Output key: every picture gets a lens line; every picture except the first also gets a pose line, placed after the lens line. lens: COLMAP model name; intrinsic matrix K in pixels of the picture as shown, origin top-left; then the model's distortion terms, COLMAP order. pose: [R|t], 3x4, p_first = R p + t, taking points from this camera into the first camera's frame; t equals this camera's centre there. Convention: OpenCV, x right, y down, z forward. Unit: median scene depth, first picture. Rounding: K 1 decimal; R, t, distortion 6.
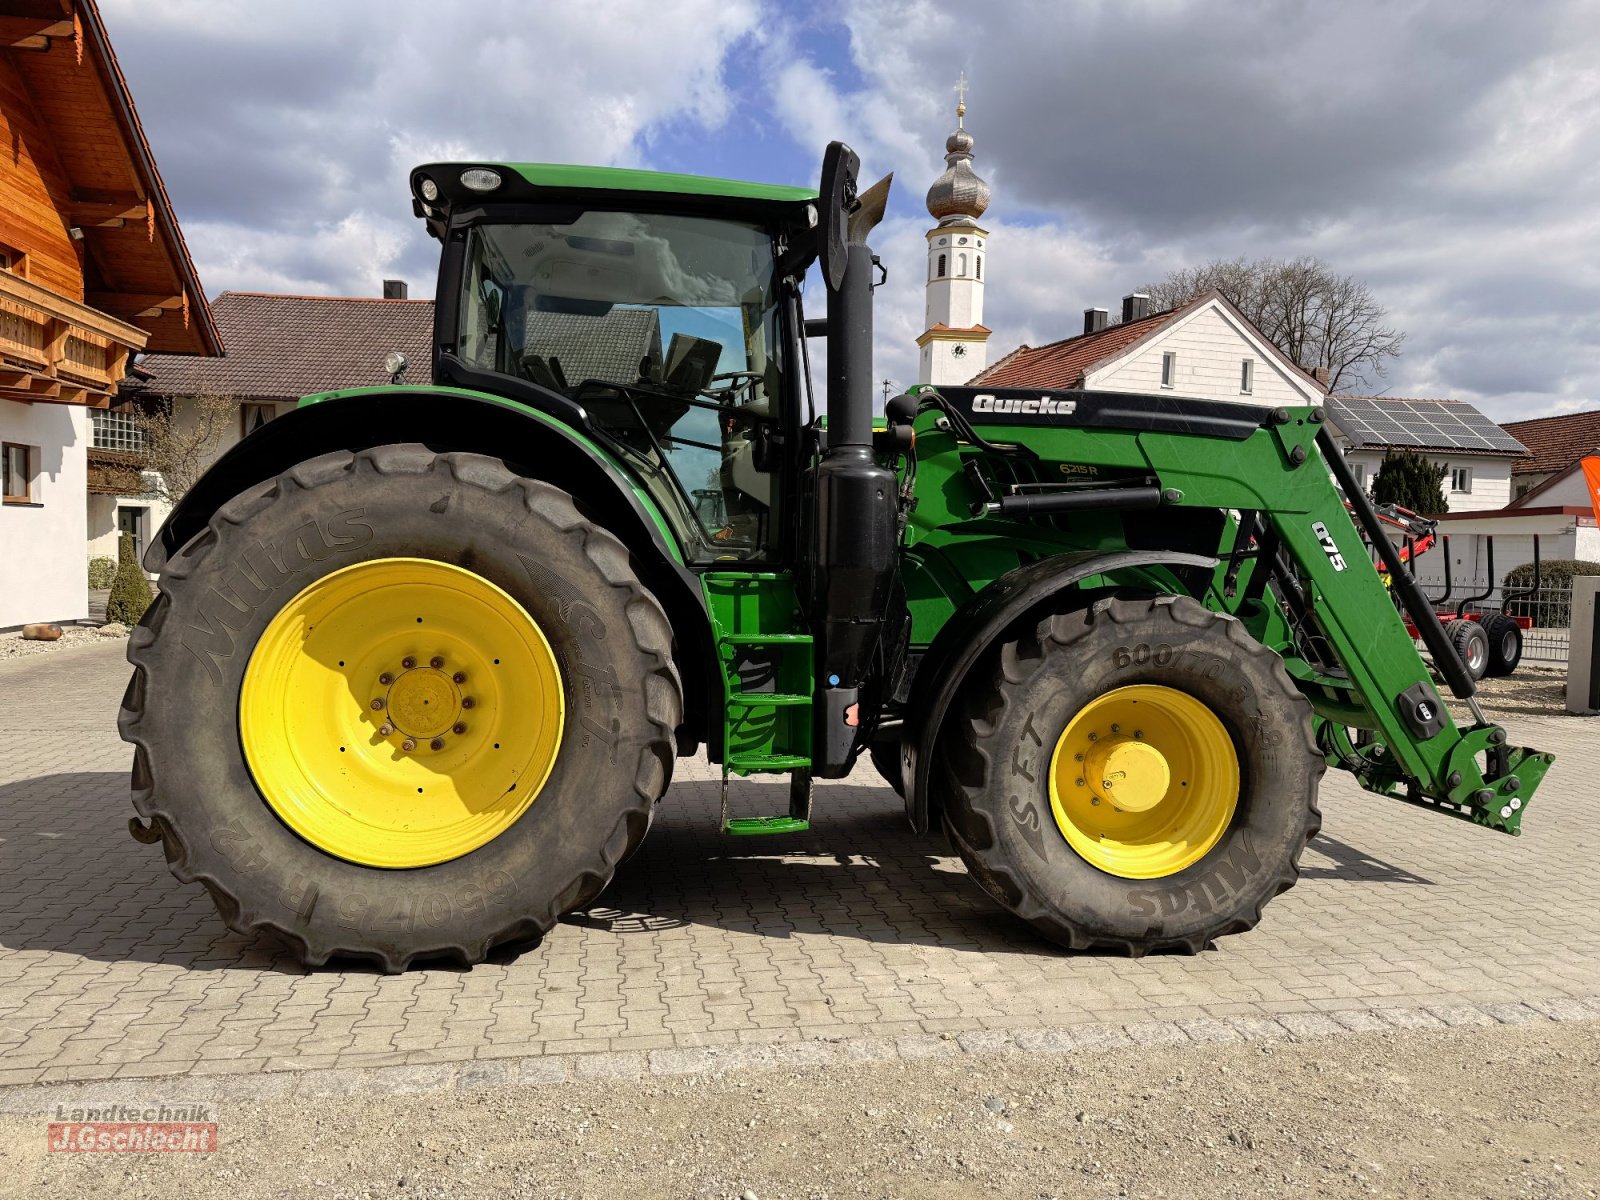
lens RADIAL K [[1118.4, 0, 803.8], [0, 1118.4, 598.9], [0, 0, 1]] dist [0.051556, -0.058455]
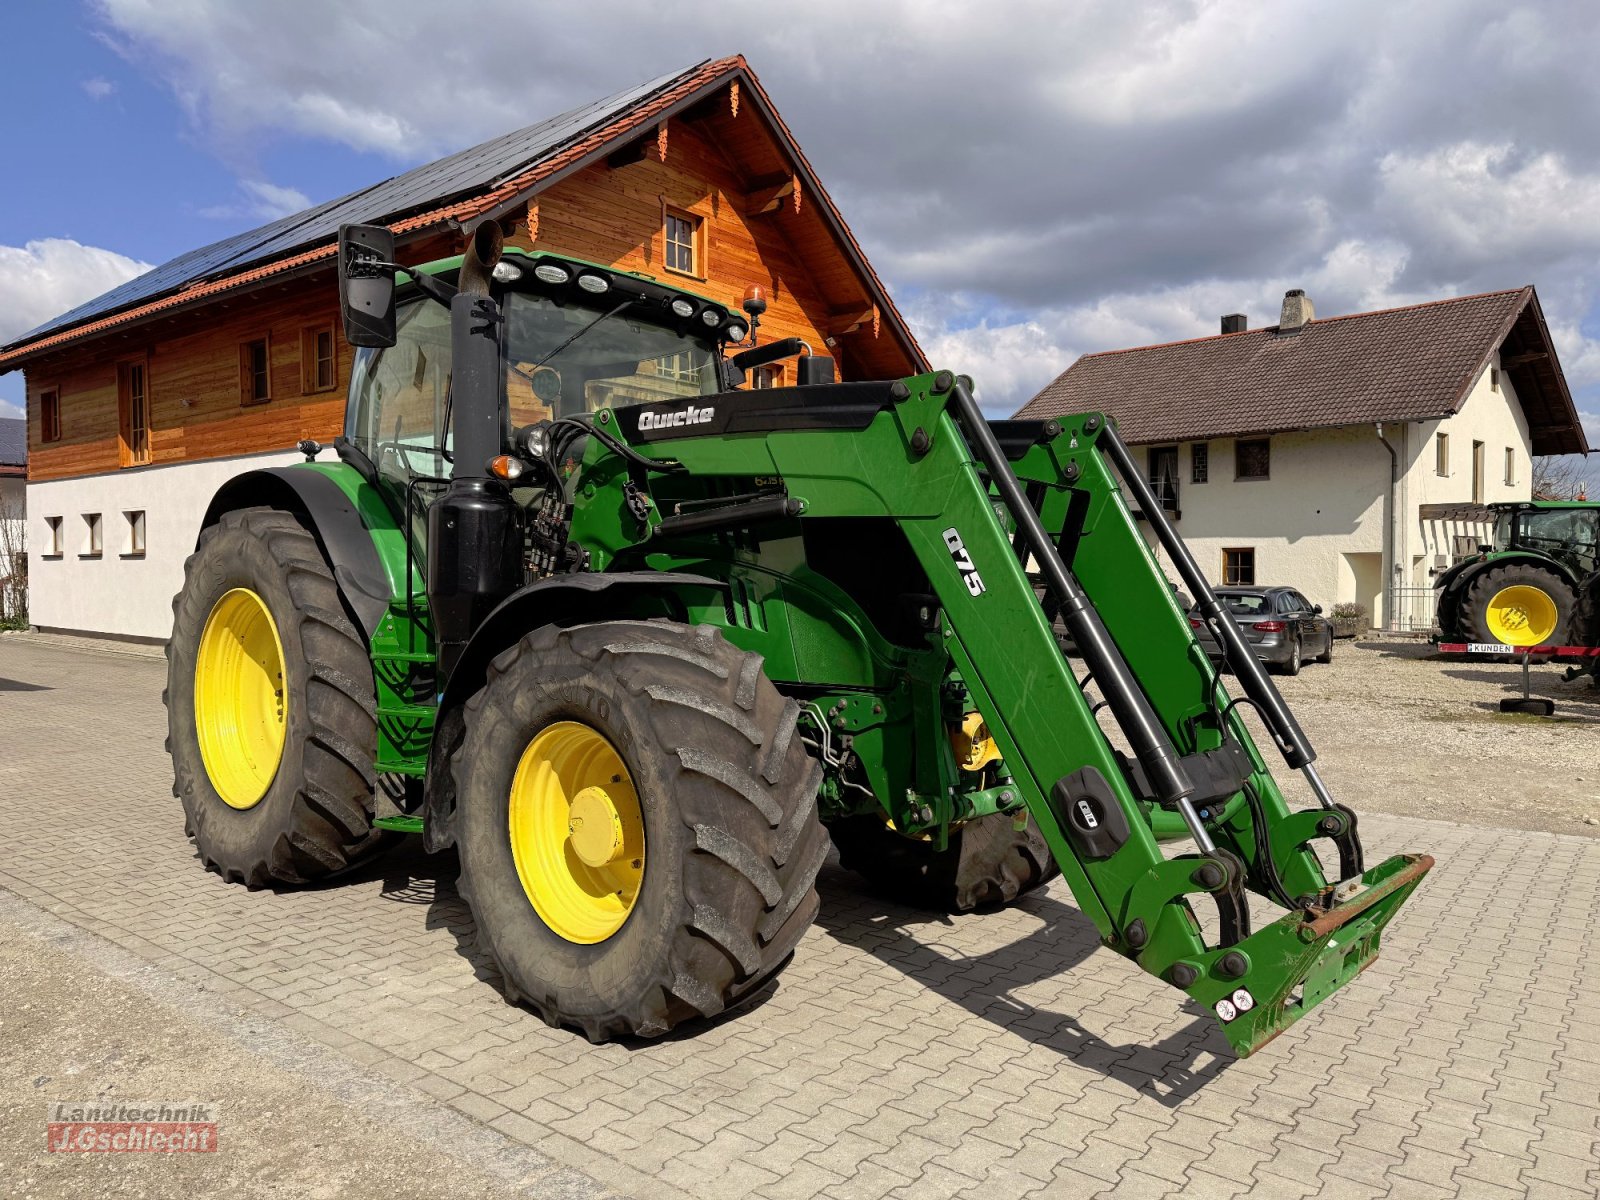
lens RADIAL K [[1123.5, 0, 813.6], [0, 1123.5, 585.6], [0, 0, 1]] dist [0.044229, -0.060783]
pose [[0.674415, -0.010512, -0.738277, 1.104758], [-0.021803, 0.999179, -0.034144, -0.005933], [0.738030, 0.039124, 0.673632, 0.535720]]
